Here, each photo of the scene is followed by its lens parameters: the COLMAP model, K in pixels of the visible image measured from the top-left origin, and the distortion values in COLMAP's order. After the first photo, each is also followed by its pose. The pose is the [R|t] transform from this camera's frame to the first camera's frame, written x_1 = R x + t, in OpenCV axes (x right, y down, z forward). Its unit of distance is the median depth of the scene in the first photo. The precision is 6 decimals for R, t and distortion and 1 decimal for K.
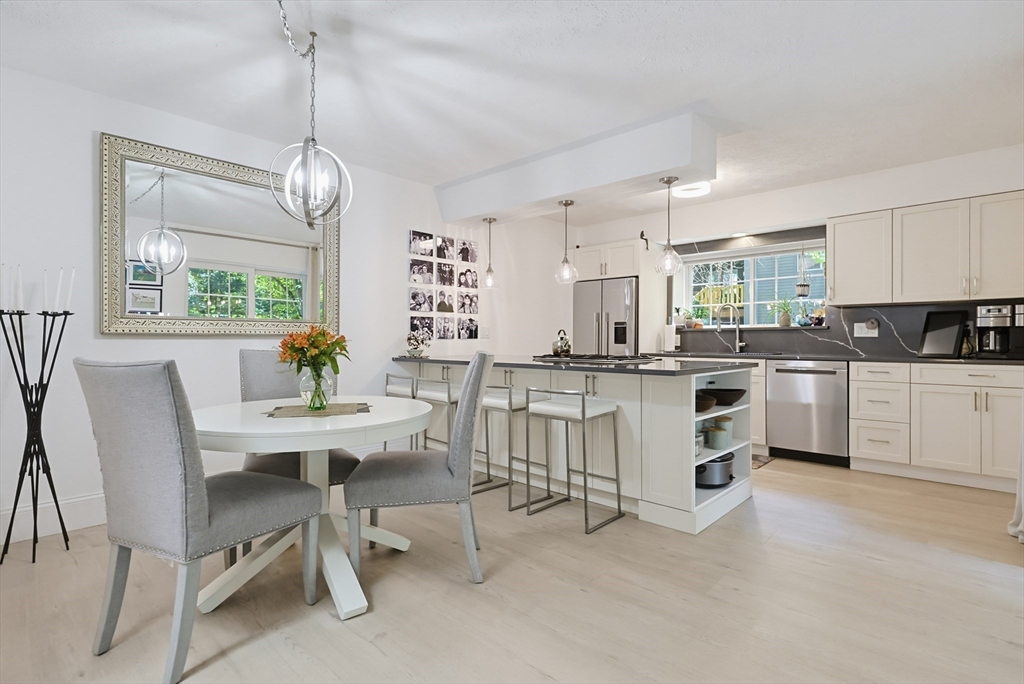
lens RADIAL K [[492.0, 0, 517.6], [0, 492.0, 341.2], [0, 0, 1]] dist [-0.000604, 0.000226]
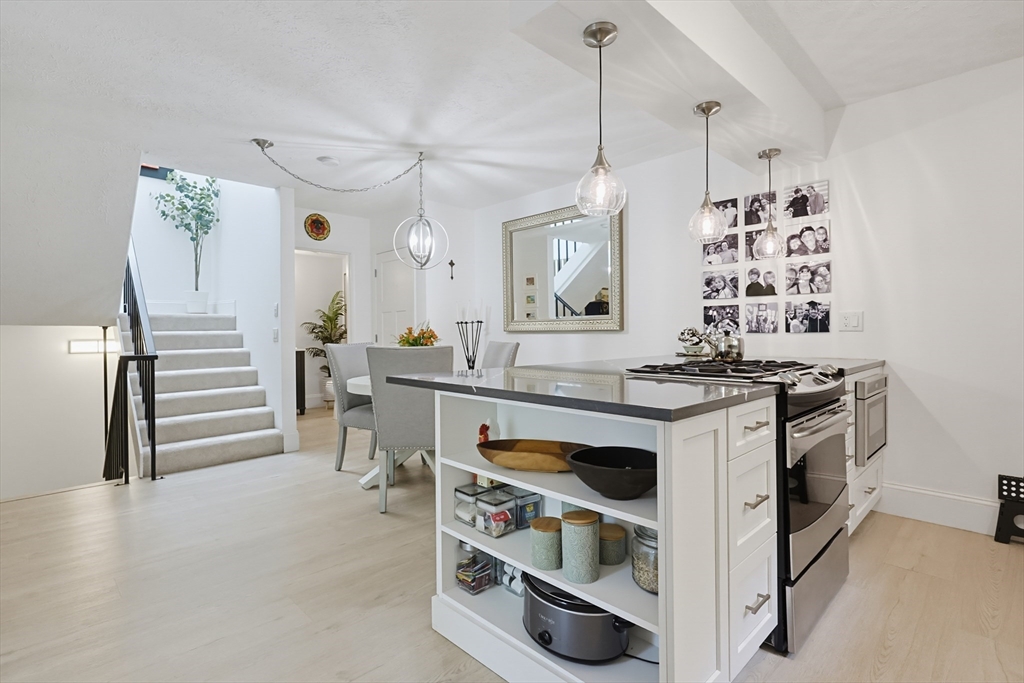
lens RADIAL K [[492.0, 0, 514.7], [0, 492.0, 333.4], [0, 0, 1]] dist [-0.000604, 0.000226]
pose [[-0.035035, 0.002462, -0.999383, 0.600156], [0.002369, 0.999994, 0.002380, -0.006672], [0.999383, -0.002284, -0.035040, 0.663570]]
